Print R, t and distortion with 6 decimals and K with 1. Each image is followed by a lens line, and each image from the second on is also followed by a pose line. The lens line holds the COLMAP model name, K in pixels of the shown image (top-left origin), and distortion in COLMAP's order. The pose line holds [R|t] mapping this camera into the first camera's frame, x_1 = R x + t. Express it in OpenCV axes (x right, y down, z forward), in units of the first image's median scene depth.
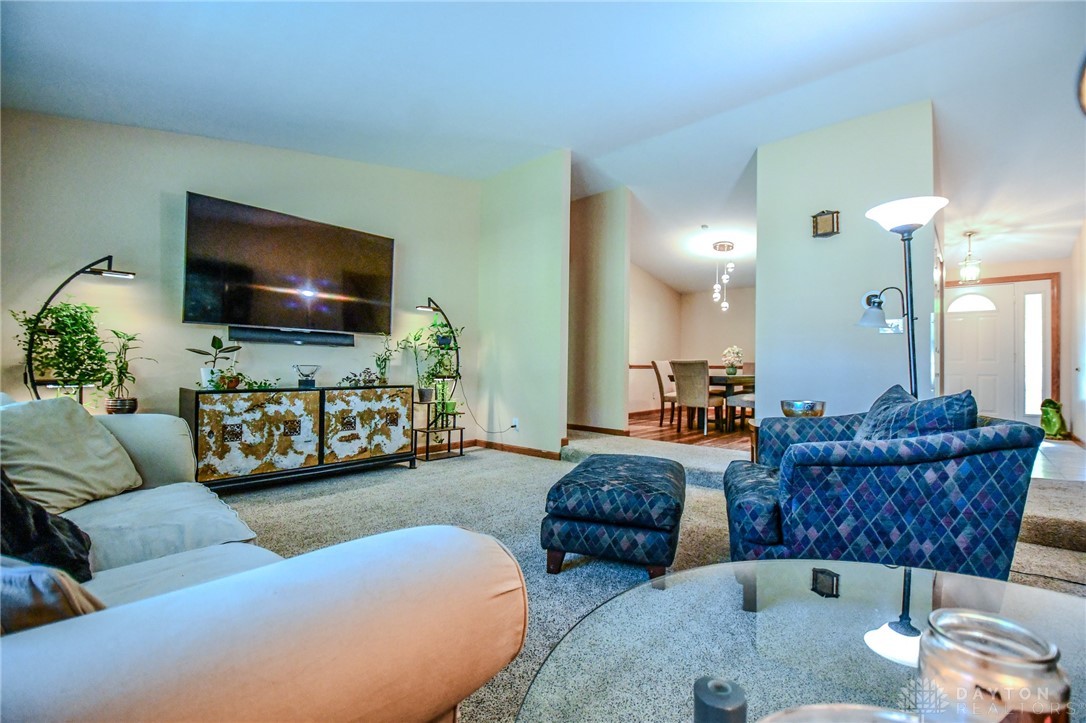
lens RADIAL K [[482.3, 0, 543.0], [0, 482.3, 361.5], [0, 0, 1]] dist [-0.000400, -0.000139]
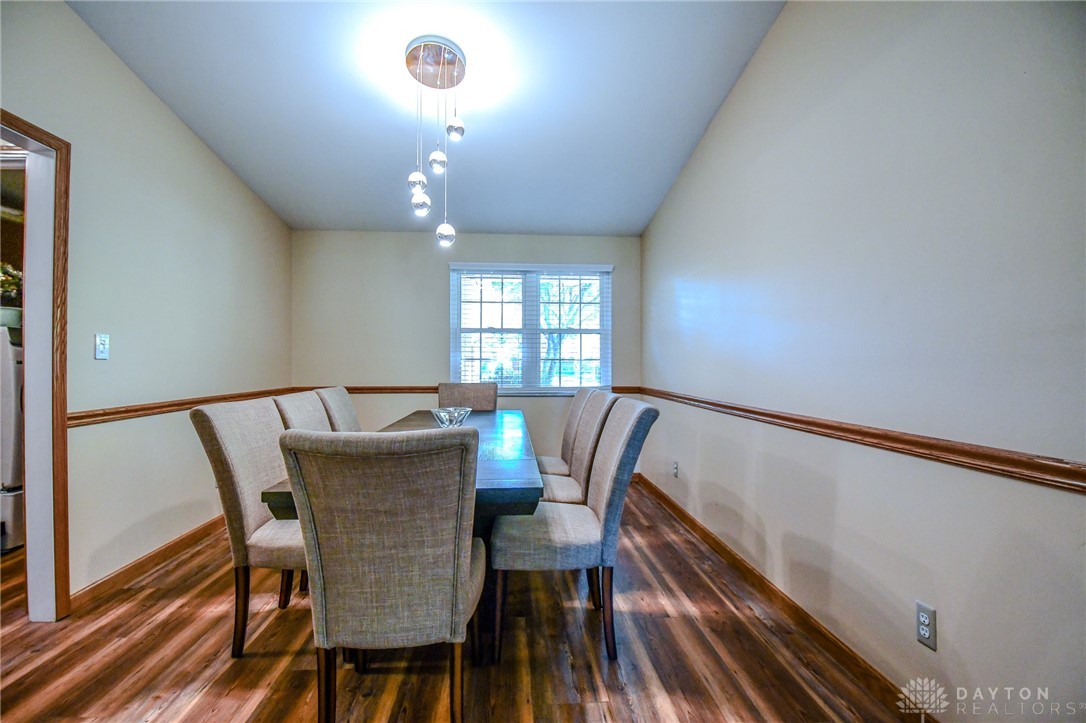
lens RADIAL K [[482.3, 0, 543.0], [0, 482.3, 361.5], [0, 0, 1]] dist [-0.000400, -0.000139]
pose [[0.697991, -0.005703, 0.716084, 0.177582], [-0.008564, 0.999830, 0.016310, -0.030773], [-0.716055, -0.017517, 0.697824, 0.701070]]
